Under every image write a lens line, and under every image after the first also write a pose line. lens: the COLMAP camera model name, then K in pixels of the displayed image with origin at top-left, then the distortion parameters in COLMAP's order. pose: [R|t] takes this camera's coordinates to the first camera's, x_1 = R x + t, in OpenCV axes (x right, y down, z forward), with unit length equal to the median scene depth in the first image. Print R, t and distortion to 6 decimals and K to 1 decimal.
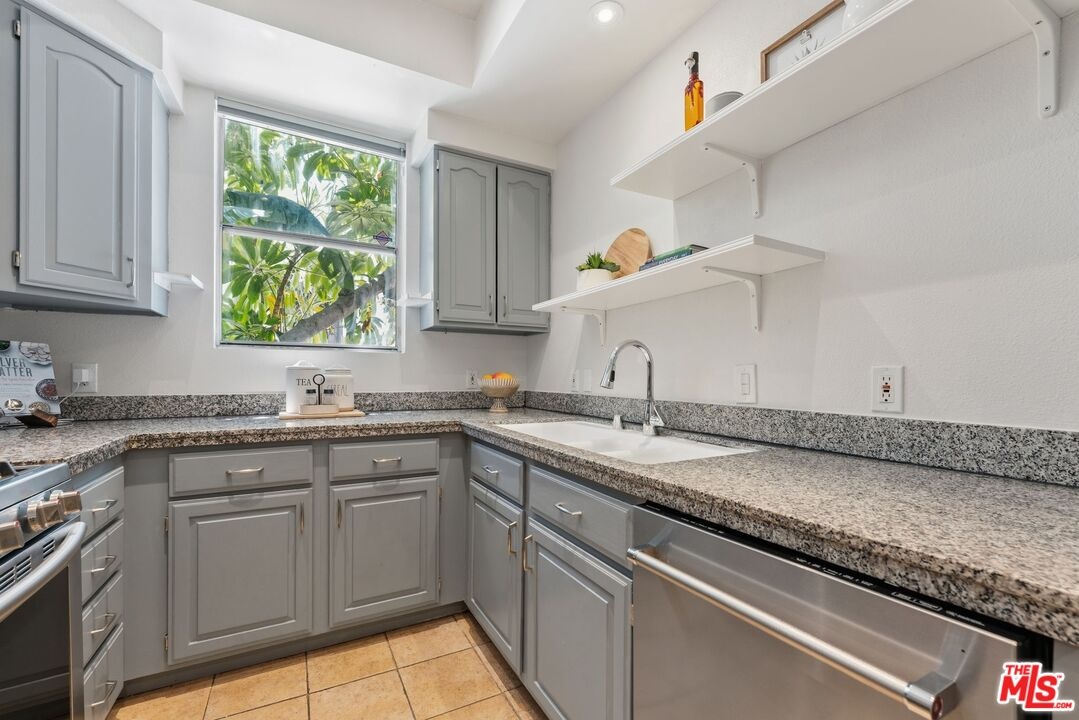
lens RADIAL K [[444.3, 0, 521.0], [0, 444.3, 375.0], [0, 0, 1]] dist [-0.002169, -0.000423]
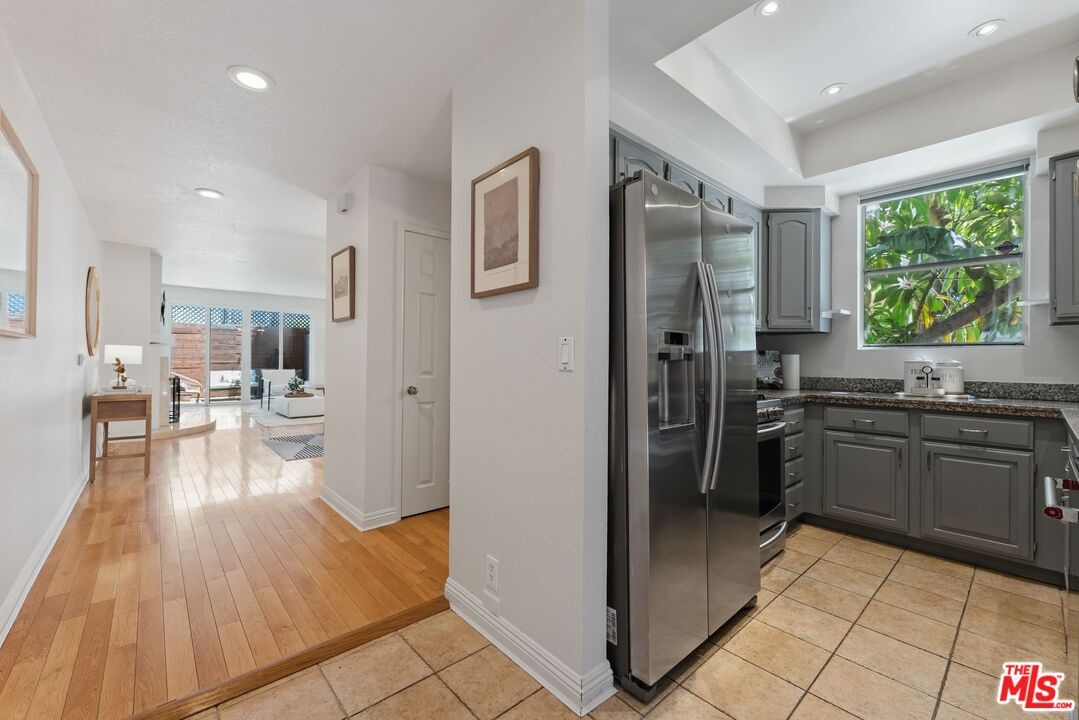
lens RADIAL K [[444.3, 0, 538.5], [0, 444.3, 360.7], [0, 0, 1]] dist [-0.002169, -0.000423]
pose [[0.234274, -0.004914, -0.972158, 0.700868], [-0.006513, 0.999957, -0.006624, -0.001835], [0.972149, 0.007883, 0.234232, -0.592305]]
